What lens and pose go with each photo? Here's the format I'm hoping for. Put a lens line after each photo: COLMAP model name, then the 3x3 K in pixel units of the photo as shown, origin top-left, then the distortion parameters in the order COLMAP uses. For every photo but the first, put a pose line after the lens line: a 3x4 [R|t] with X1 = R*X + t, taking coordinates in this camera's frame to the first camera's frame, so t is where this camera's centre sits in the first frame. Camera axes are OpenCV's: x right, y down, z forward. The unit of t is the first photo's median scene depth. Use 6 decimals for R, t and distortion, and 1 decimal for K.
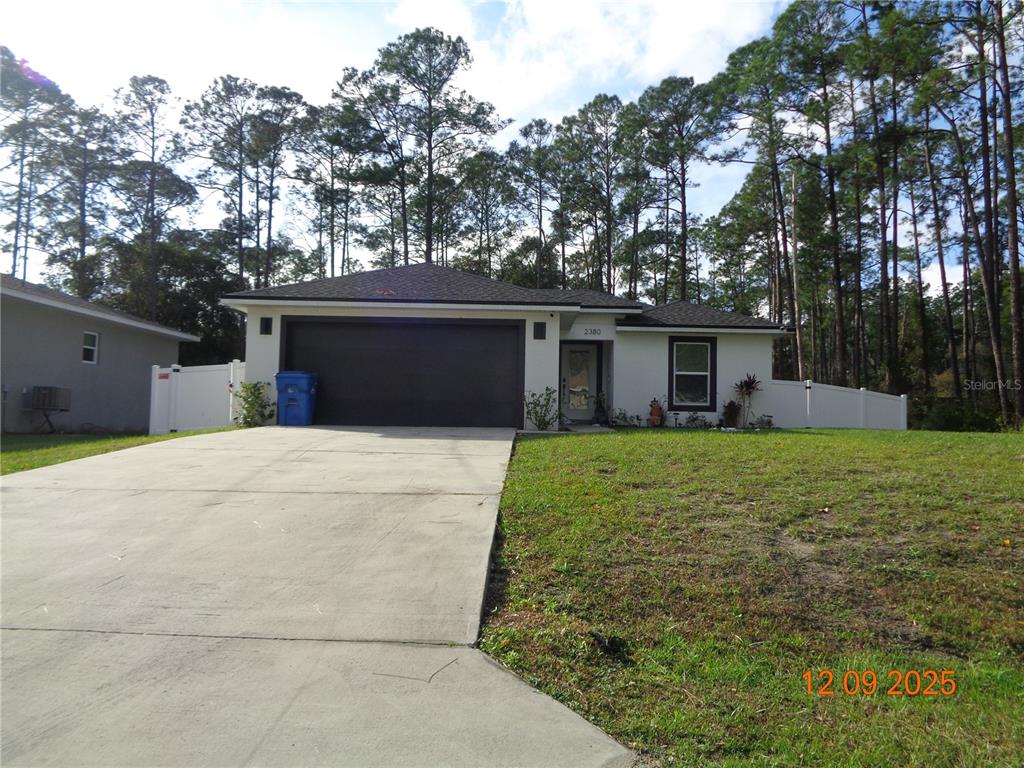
lens RADIAL K [[752.9, 0, 509.2], [0, 752.9, 387.9], [0, 0, 1]] dist [-0.009925, -0.003933]
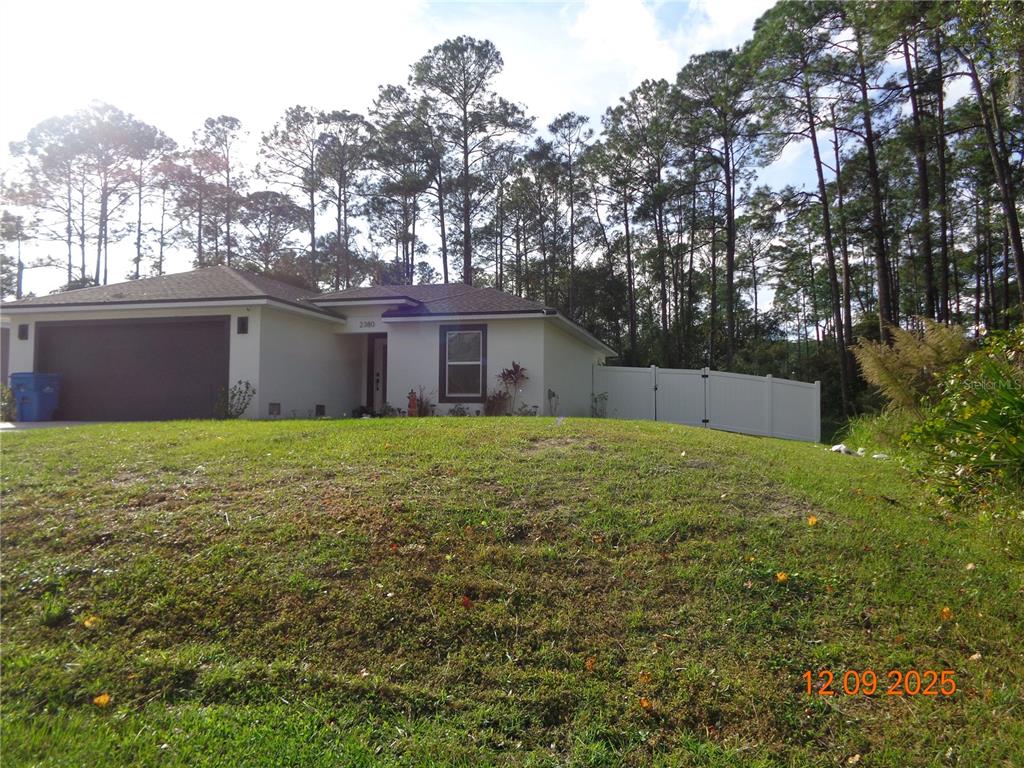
lens RADIAL K [[749.6, 0, 517.7], [0, 749.6, 380.7], [0, 0, 1]] dist [-0.000674, -0.000927]
pose [[0.968407, -0.027020, -0.247905, 0.213813], [0.023579, 0.999580, -0.016837, 0.008101], [0.248256, 0.010460, 0.968638, 0.037156]]
